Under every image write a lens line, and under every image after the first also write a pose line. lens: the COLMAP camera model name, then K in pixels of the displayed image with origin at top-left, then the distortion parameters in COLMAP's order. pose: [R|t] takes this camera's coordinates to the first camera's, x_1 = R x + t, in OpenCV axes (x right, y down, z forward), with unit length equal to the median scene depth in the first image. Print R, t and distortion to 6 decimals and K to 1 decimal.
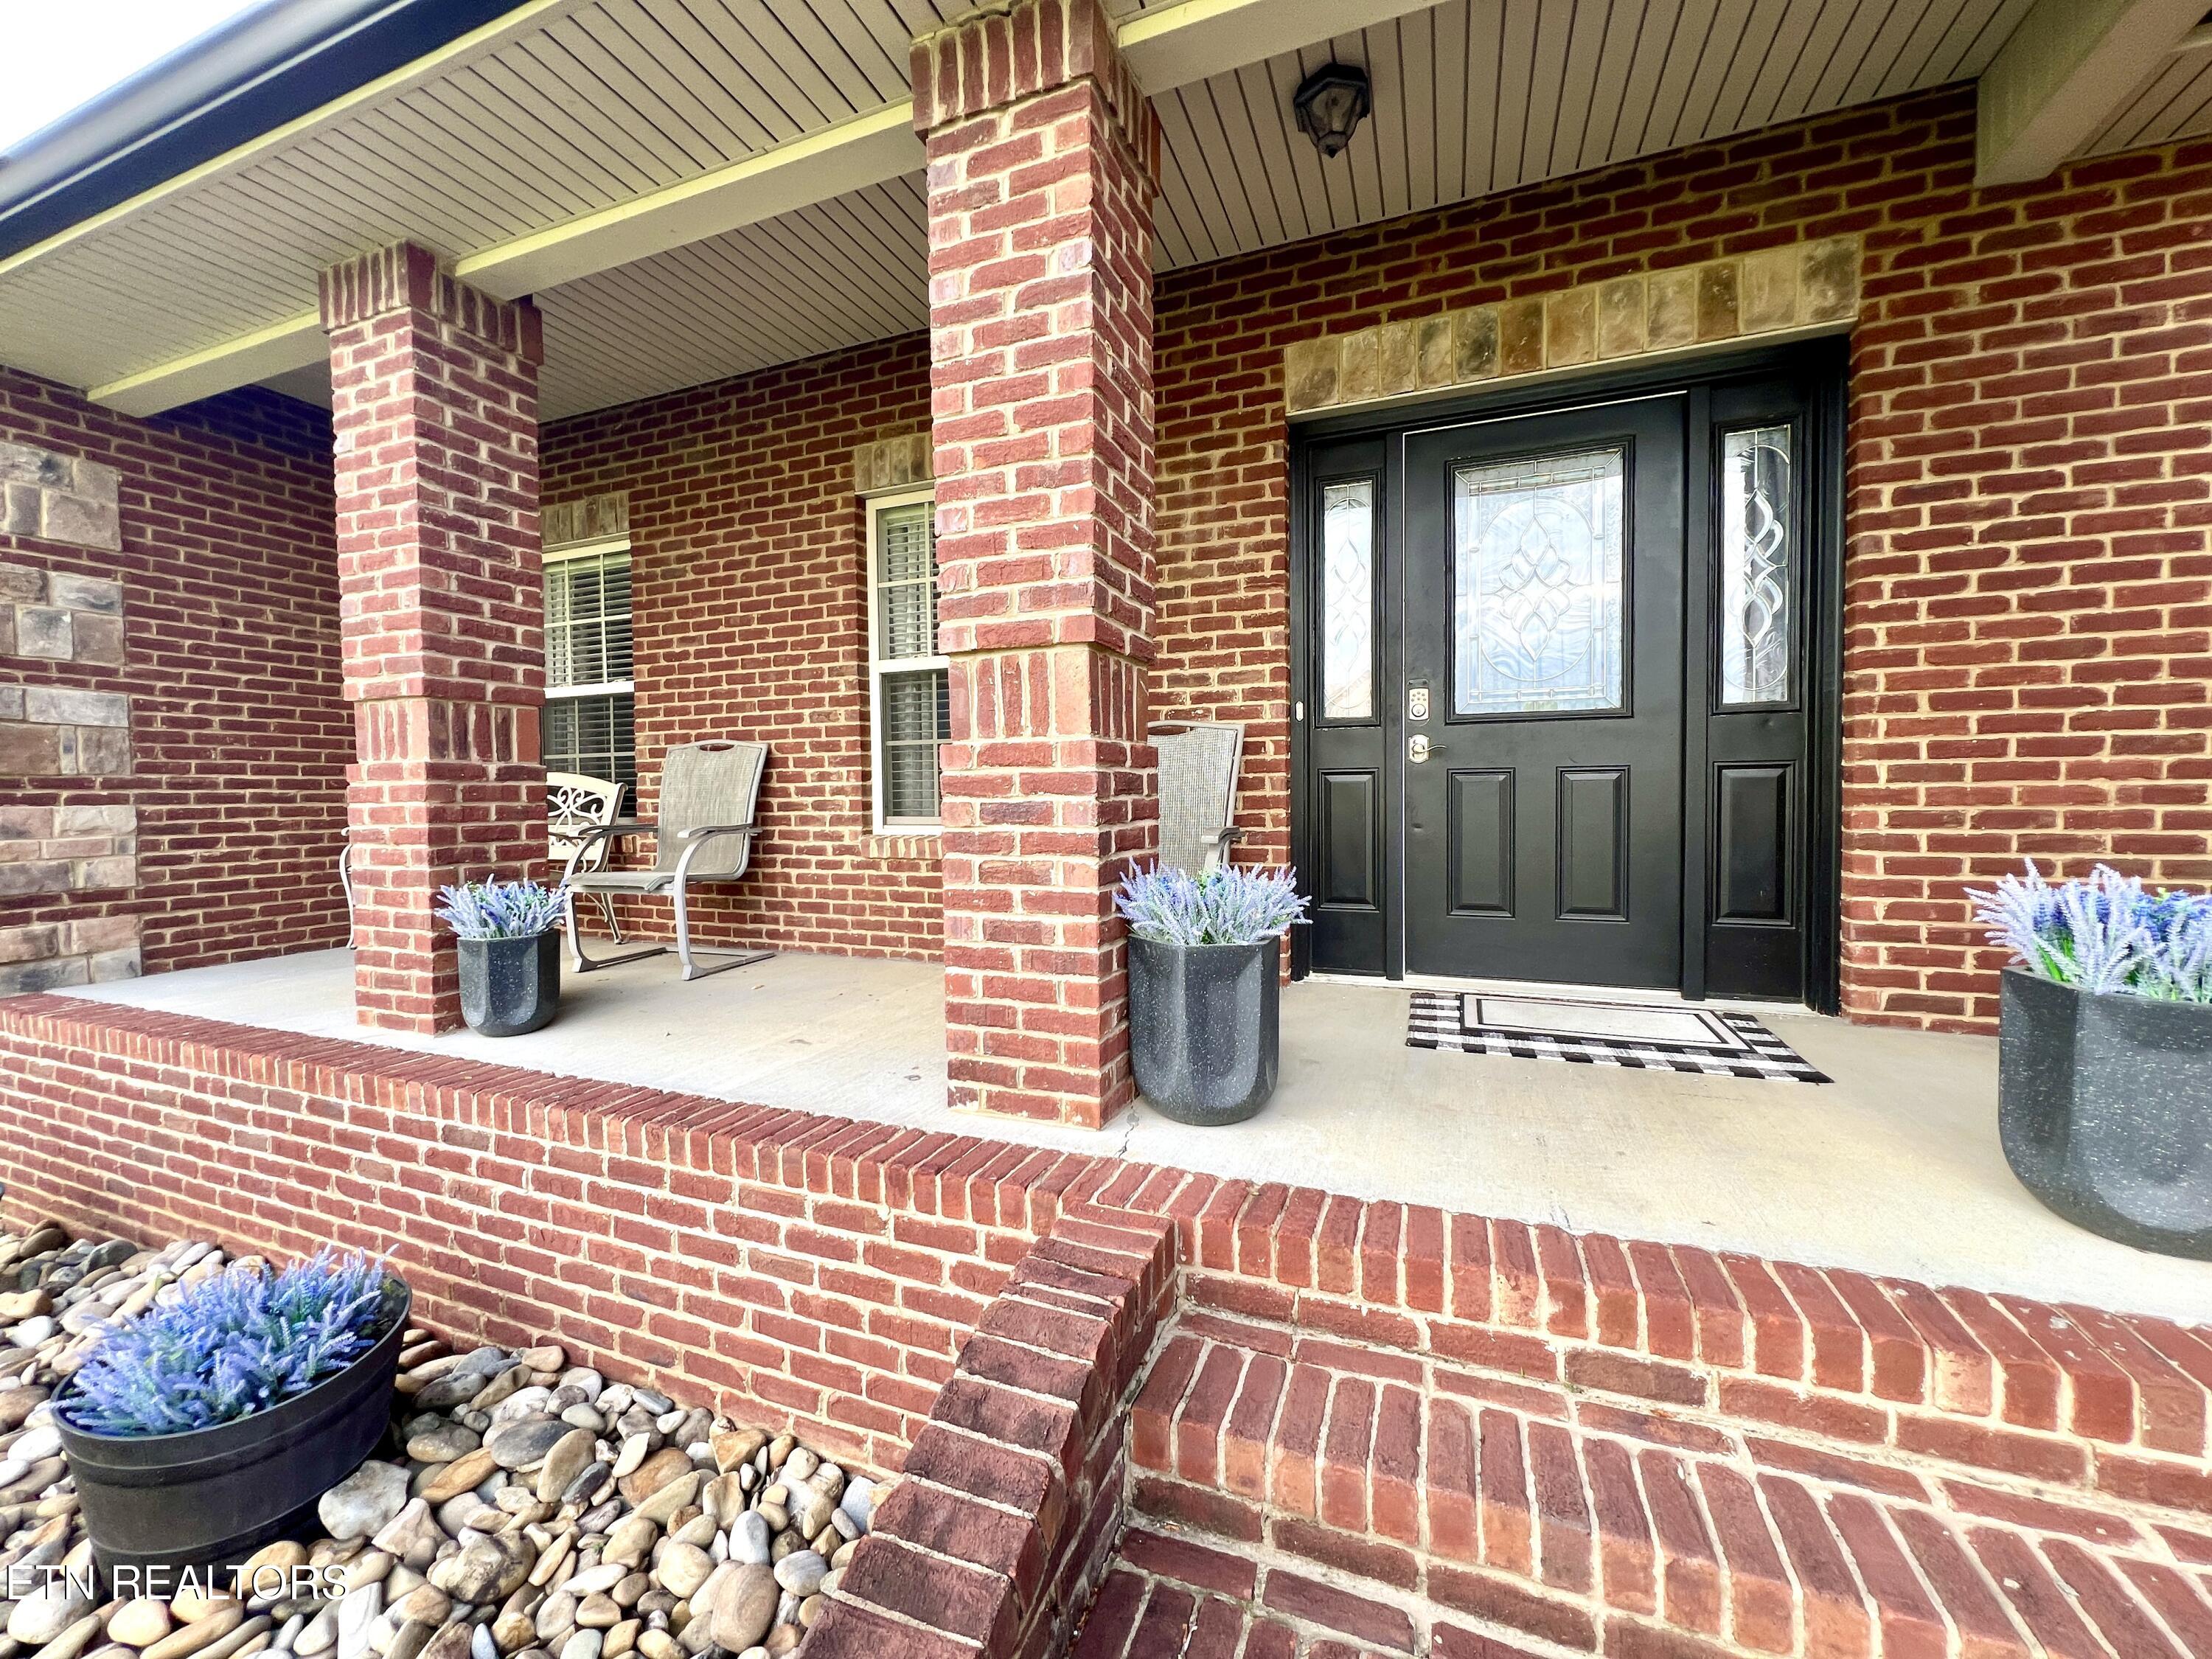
lens RADIAL K [[885.0, 0, 1104.5], [0, 885.0, 821.0], [0, 0, 1]] dist [-0.000549, 0.000771]
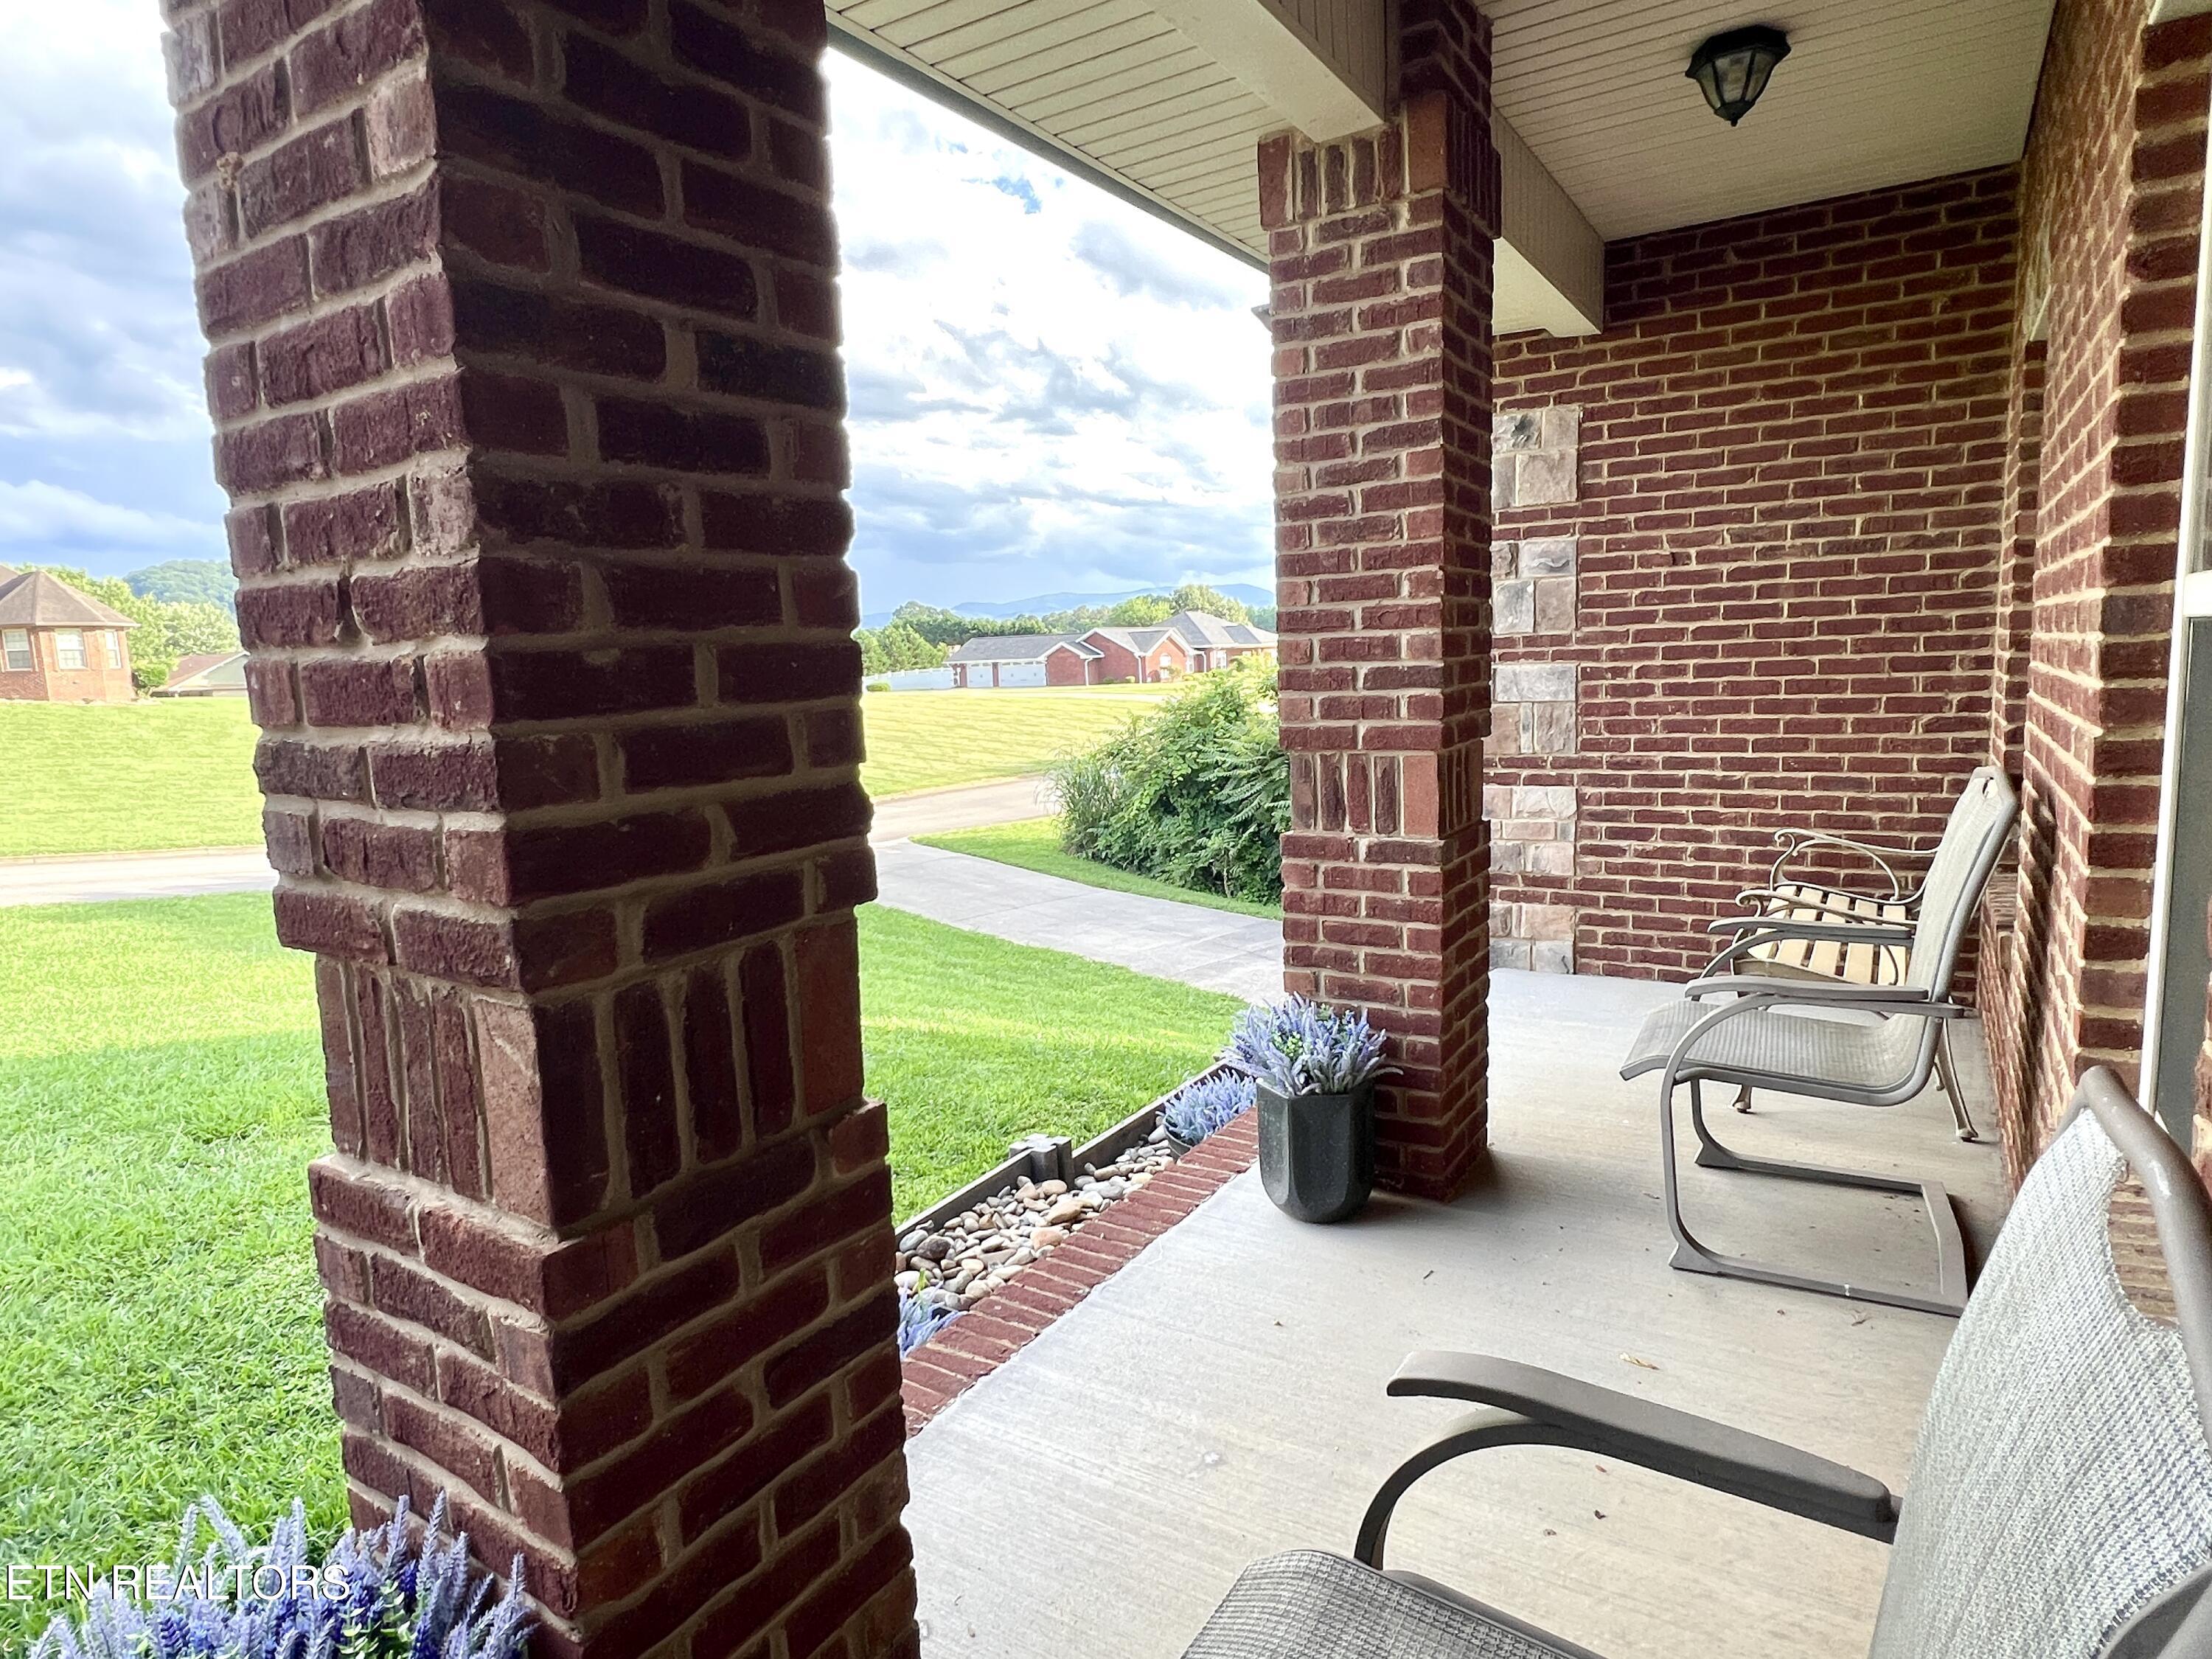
lens RADIAL K [[1274.5, 0, 1099.1], [0, 1274.5, 829.5], [0, 0, 1]] dist [0.004947, 0.000176]
pose [[-0.197954, 0.152436, -0.968286, 0.176864], [0.015615, 0.988199, 0.152378, -0.122940], [0.980087, 0.015044, -0.197998, 0.534829]]
